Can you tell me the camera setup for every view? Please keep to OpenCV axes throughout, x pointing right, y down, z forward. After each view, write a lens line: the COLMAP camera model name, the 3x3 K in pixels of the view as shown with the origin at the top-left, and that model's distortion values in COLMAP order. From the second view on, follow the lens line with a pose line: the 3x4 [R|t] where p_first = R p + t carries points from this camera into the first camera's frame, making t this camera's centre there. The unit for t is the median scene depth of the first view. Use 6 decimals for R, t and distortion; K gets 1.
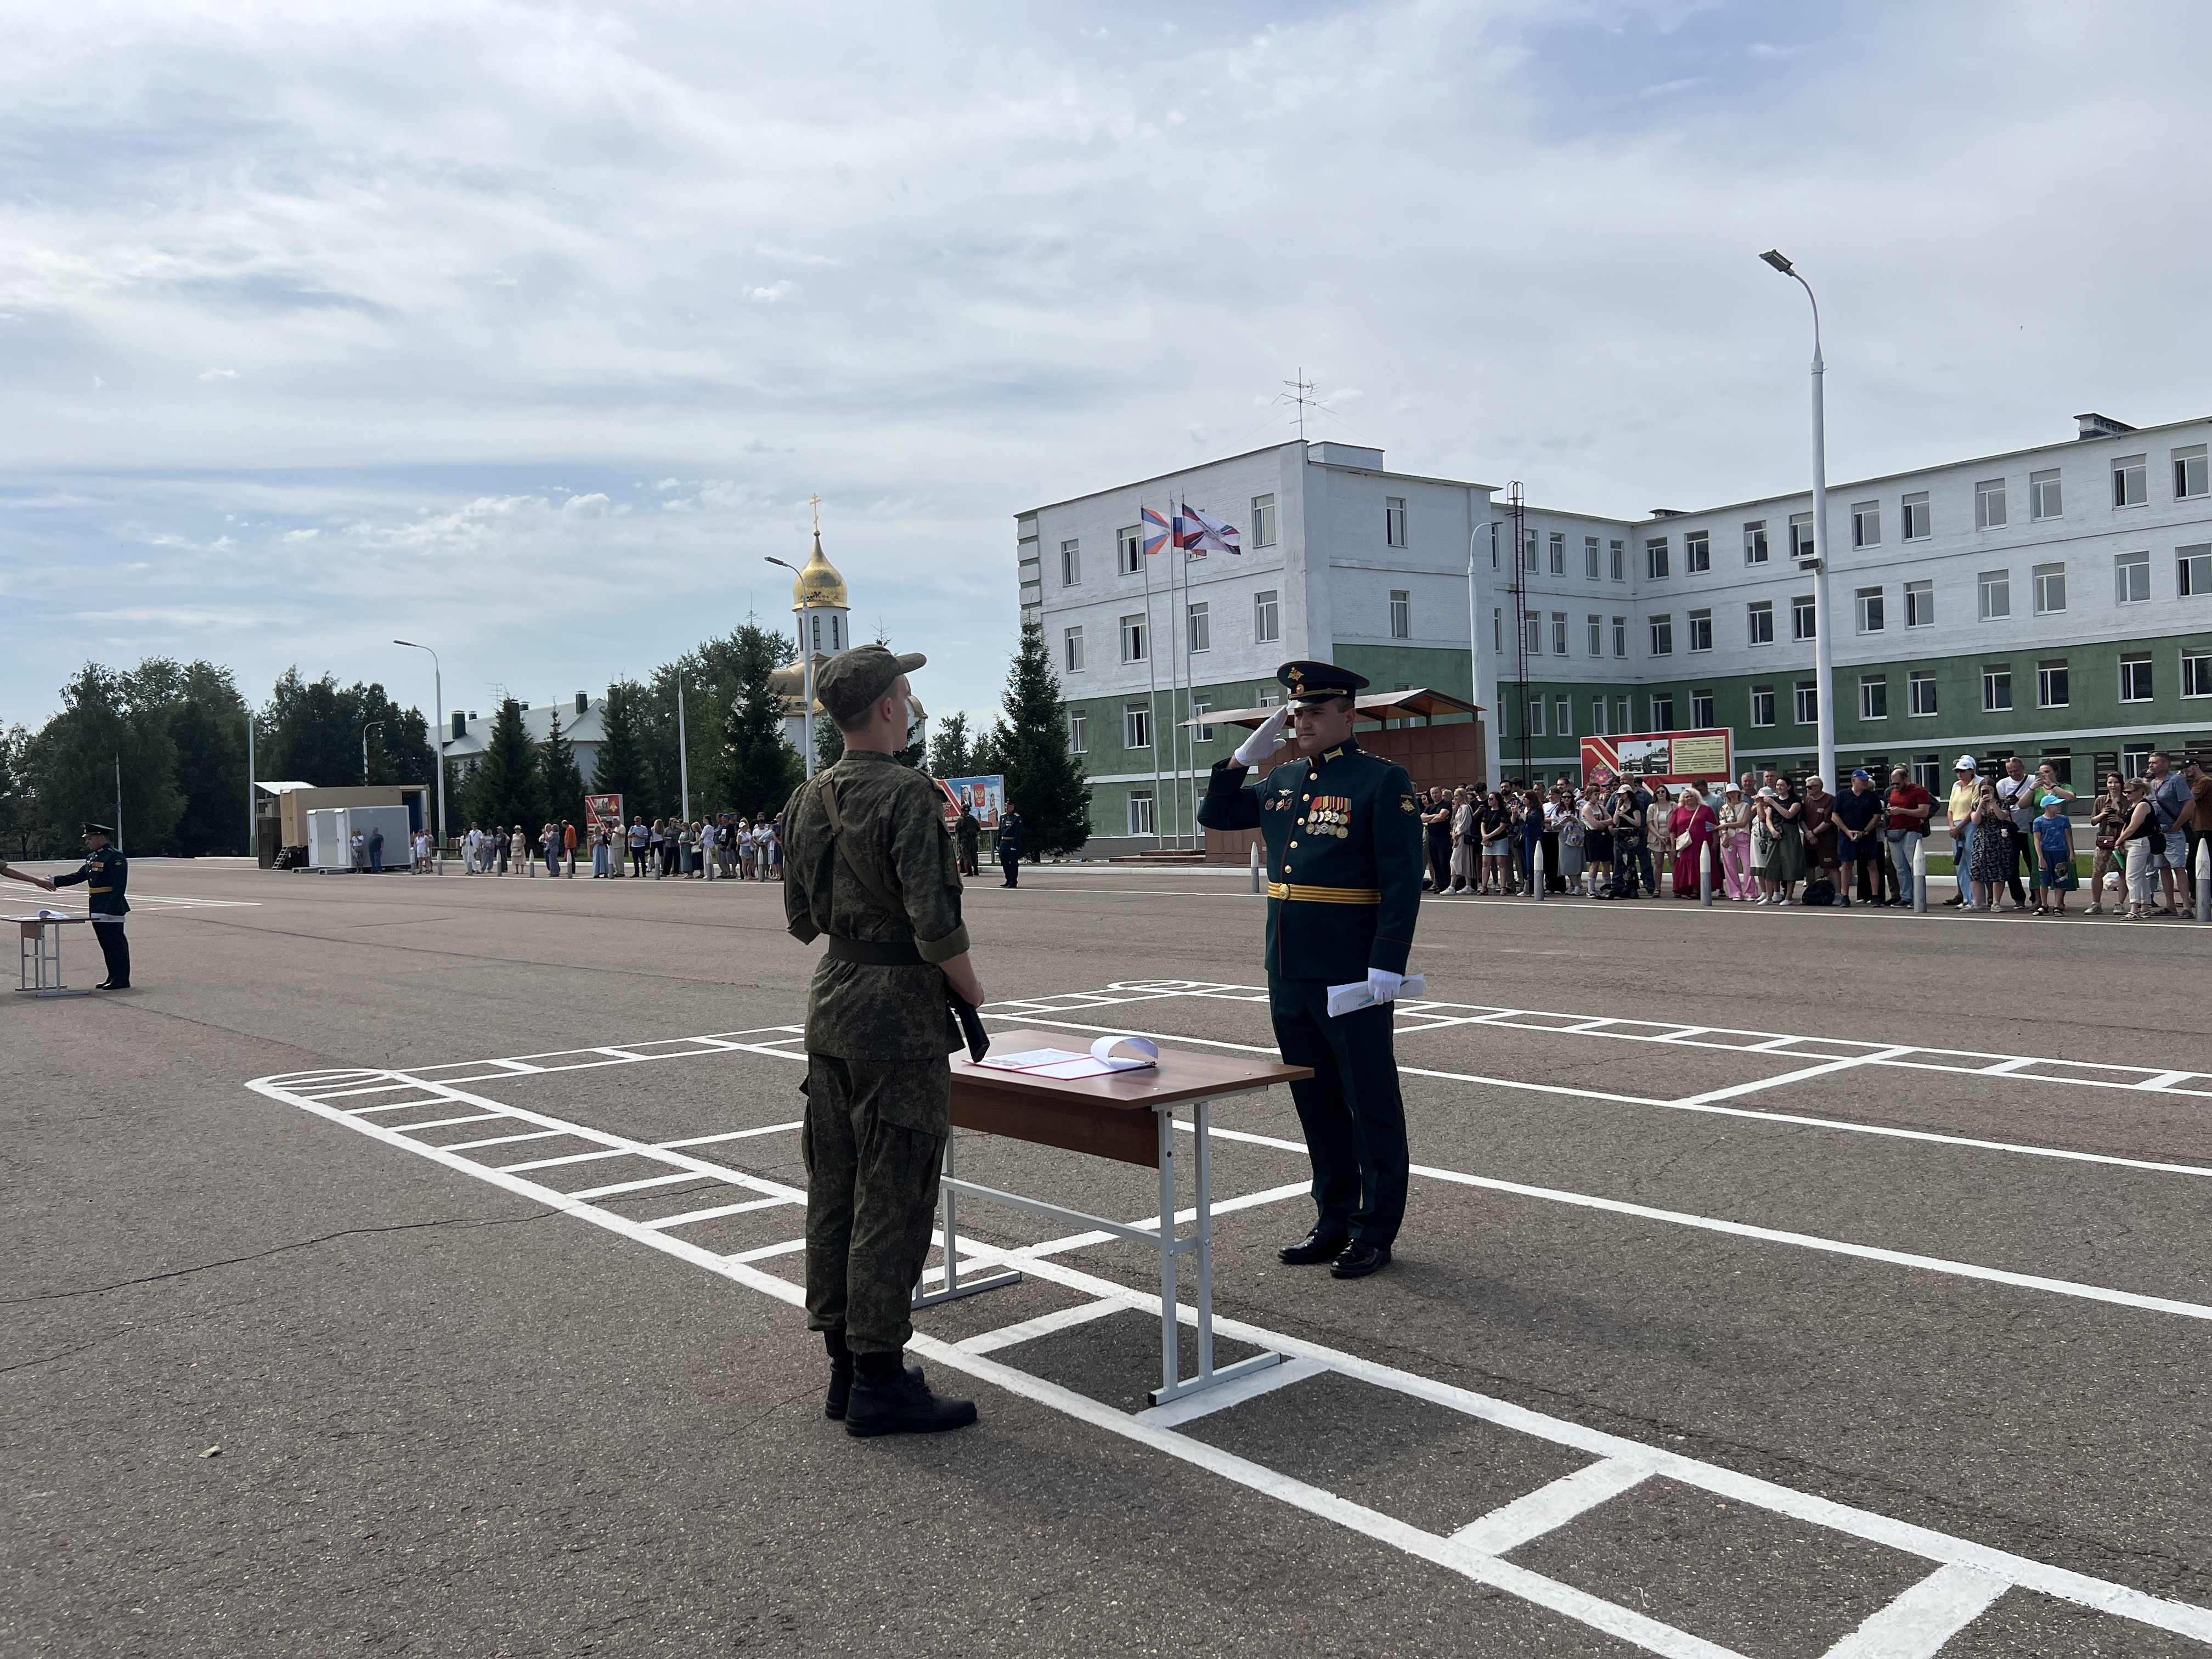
lens RADIAL K [[1704.3, 0, 1111.1], [0, 1704.3, 819.0], [0, 0, 1]] dist [0.061085, -0.066933]
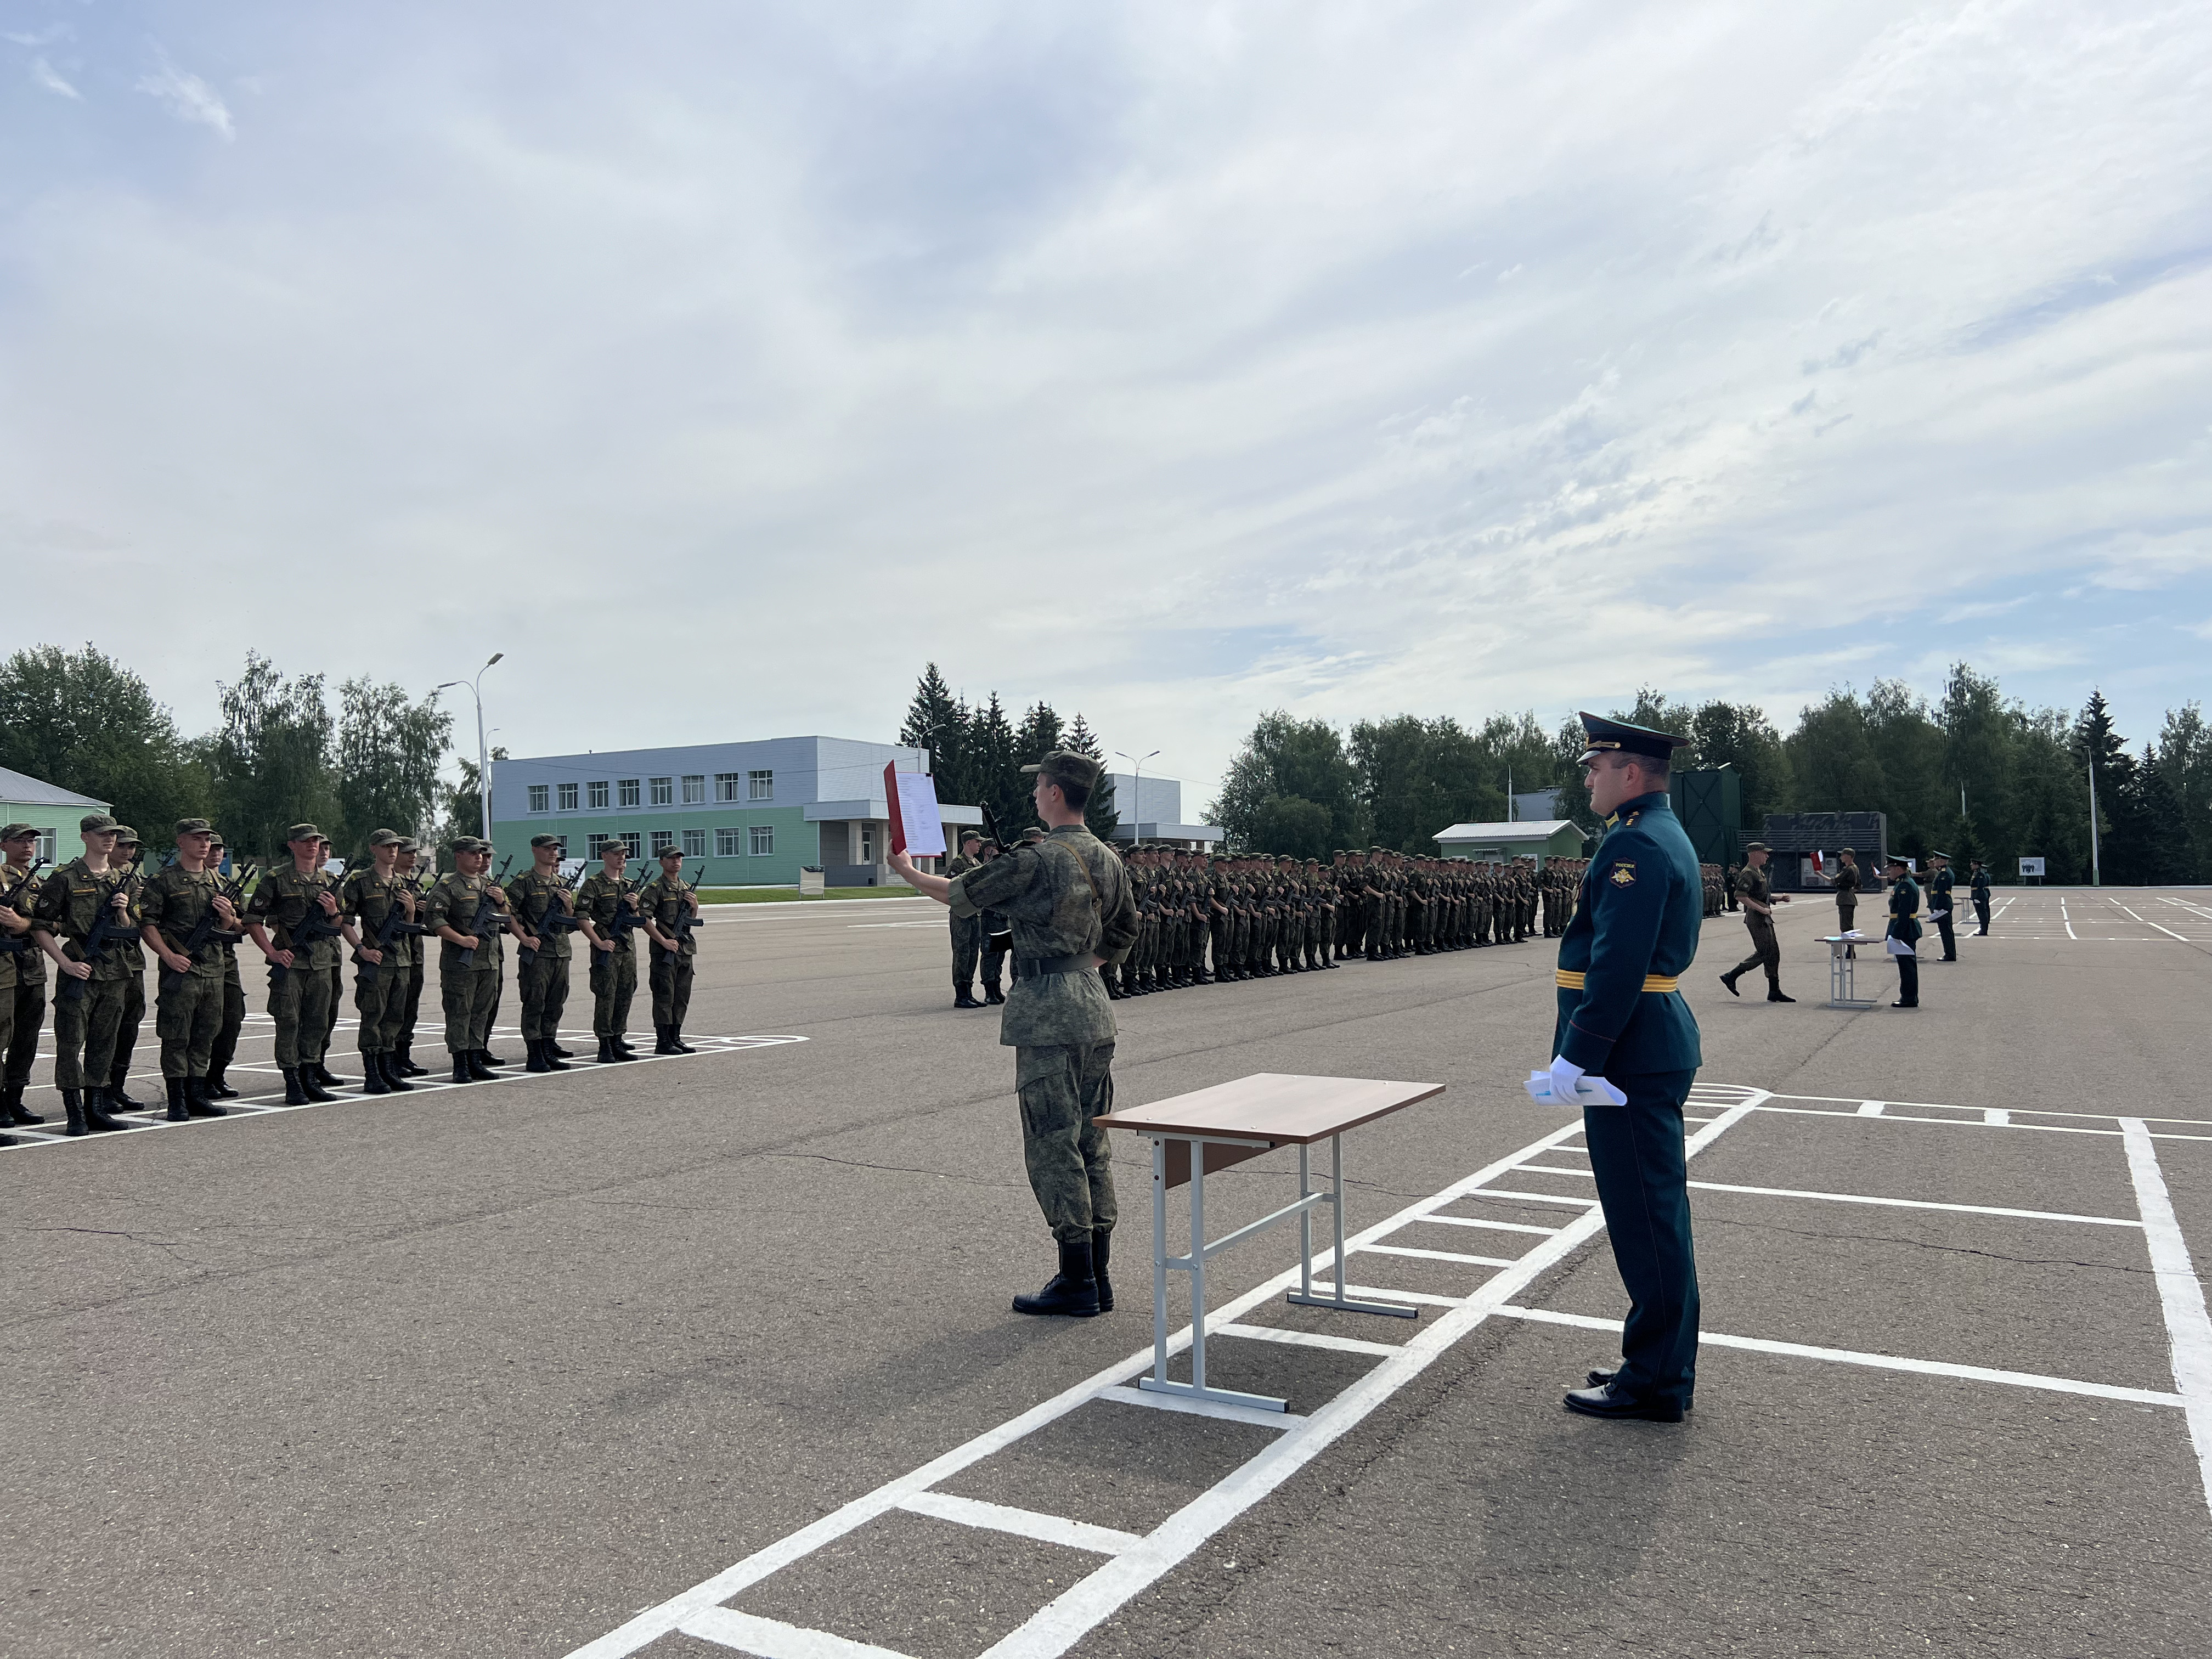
lens RADIAL K [[1704.3, 0, 1153.6], [0, 1704.3, 800.4], [0, 0, 1]] dist [0.061085, -0.066933]
pose [[0.344758, -0.013259, -0.938598, 1.184535], [-0.008586, 0.999814, -0.017278, -0.049164], [0.938652, 0.014016, 0.344580, 0.603236]]
